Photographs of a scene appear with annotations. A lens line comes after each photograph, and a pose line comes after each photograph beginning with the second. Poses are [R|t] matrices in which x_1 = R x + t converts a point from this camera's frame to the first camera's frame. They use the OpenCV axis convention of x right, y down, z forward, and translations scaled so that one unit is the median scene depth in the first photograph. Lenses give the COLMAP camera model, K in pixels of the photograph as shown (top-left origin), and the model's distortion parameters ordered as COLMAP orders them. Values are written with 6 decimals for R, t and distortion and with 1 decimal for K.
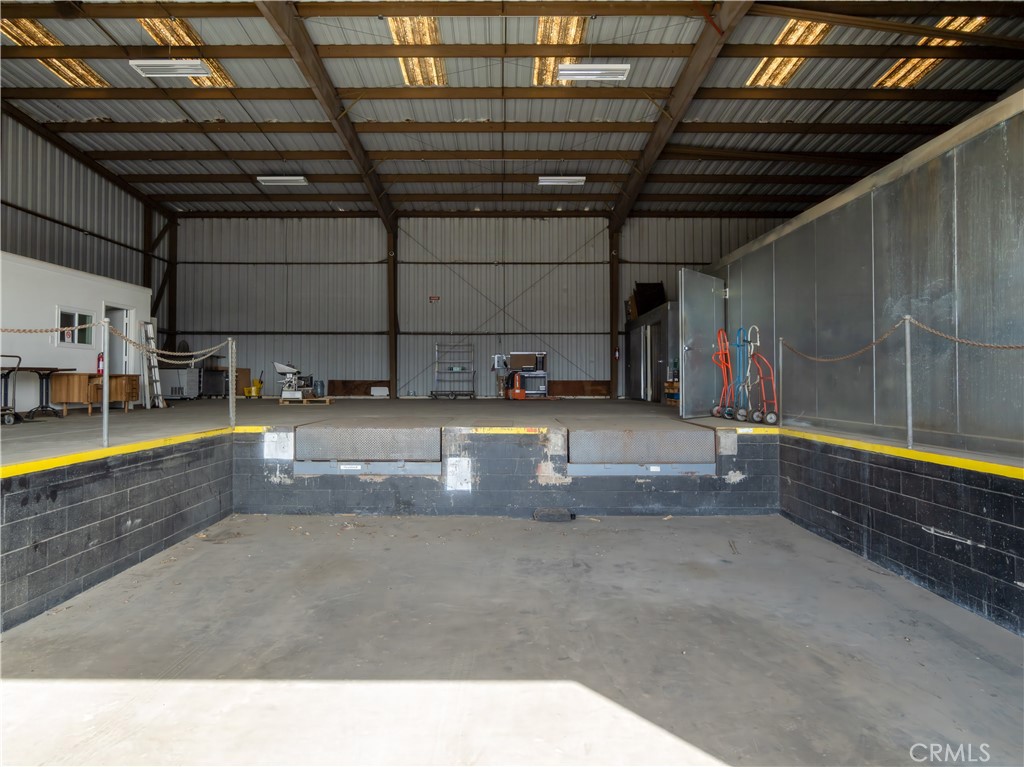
lens RADIAL K [[639.0, 0, 512.0], [0, 639.0, 383.5], [0, 0, 1]] dist [-0.005152, 0.001711]
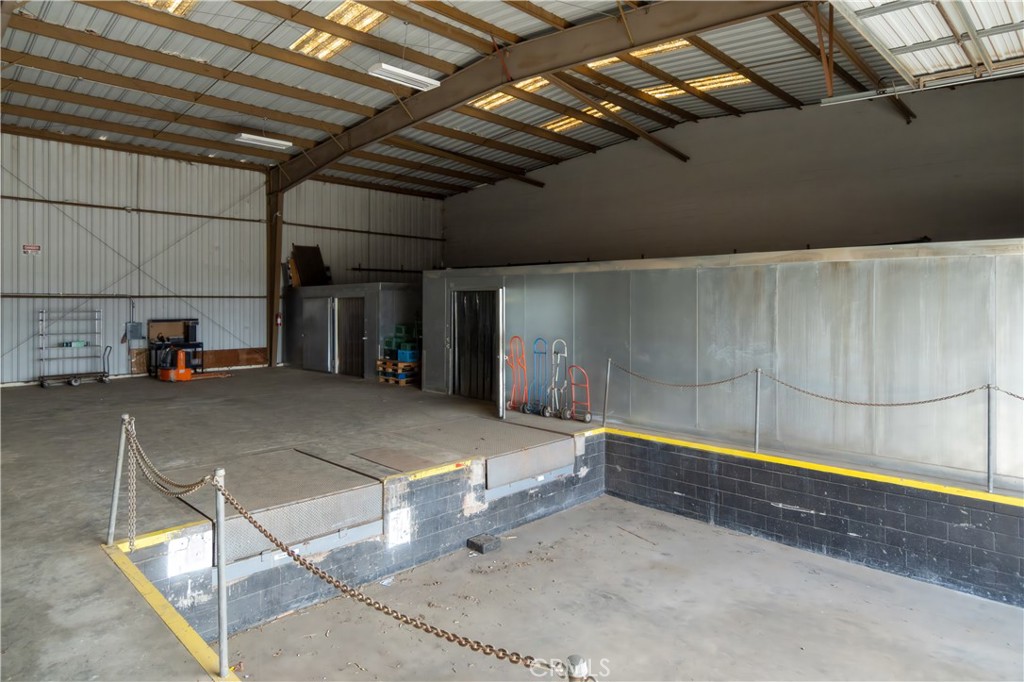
lens RADIAL K [[620.0, 0, 515.6], [0, 620.0, 308.9], [0, 0, 1]] dist [-0.005766, -0.000452]
pose [[0.692955, -0.007894, 0.720937, -0.609286], [-0.004639, 0.999871, 0.015408, -0.188373], [-0.720966, -0.014022, 0.692829, 0.262910]]
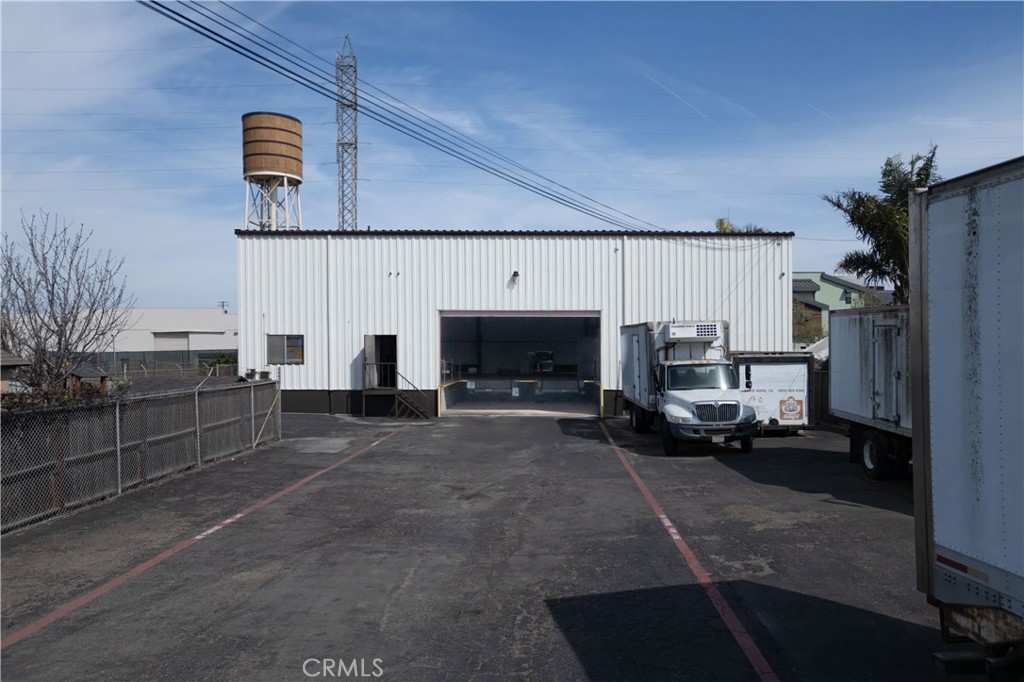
lens RADIAL K [[735.7, 0, 554.2], [0, 735.7, 379.6], [0, 0, 1]] dist [-0.043889, 0.001992]
pose [[0.999941, 0.000516, -0.010865, 0.214637], [-0.000162, 0.999469, 0.032585, -0.089849], [0.010876, -0.032582, 0.999410, -3.681484]]
